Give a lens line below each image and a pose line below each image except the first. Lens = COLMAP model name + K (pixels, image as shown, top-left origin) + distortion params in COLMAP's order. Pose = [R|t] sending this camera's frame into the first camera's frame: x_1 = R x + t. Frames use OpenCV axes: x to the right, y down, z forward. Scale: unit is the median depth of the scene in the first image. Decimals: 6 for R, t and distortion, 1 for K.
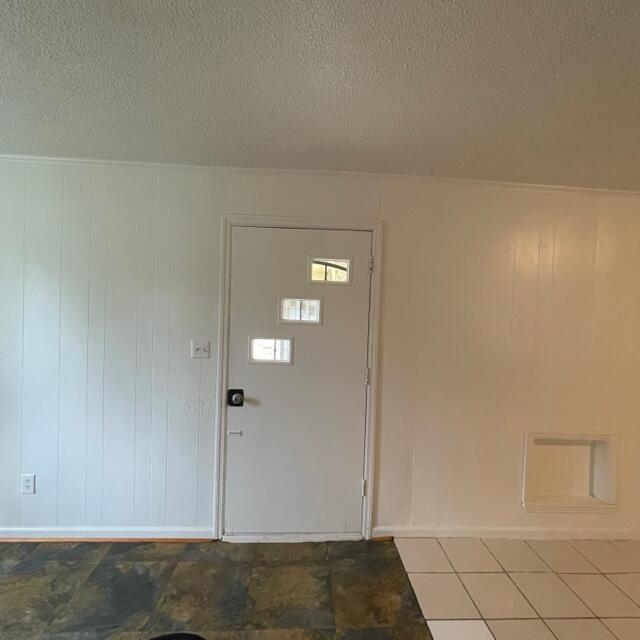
lens RADIAL K [[348.1, 0, 320.0], [0, 348.1, 320.0], [0, 0, 1]] dist [-0.002838, -0.000295]
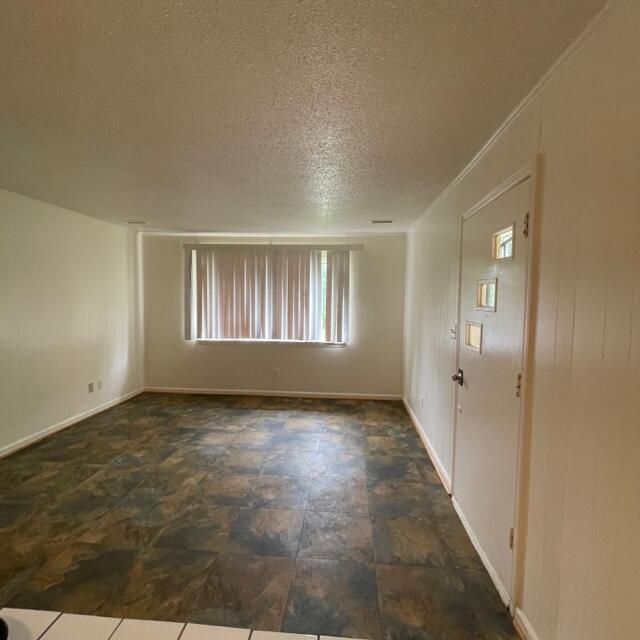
lens RADIAL K [[348.1, 0, 320.0], [0, 348.1, 320.0], [0, 0, 1]] dist [-0.002838, -0.000295]
pose [[-0.149008, 0.031621, -0.988330, 1.017563], [-0.035322, 0.998680, 0.037278, 0.015065], [0.988205, 0.040465, -0.147695, 0.797353]]
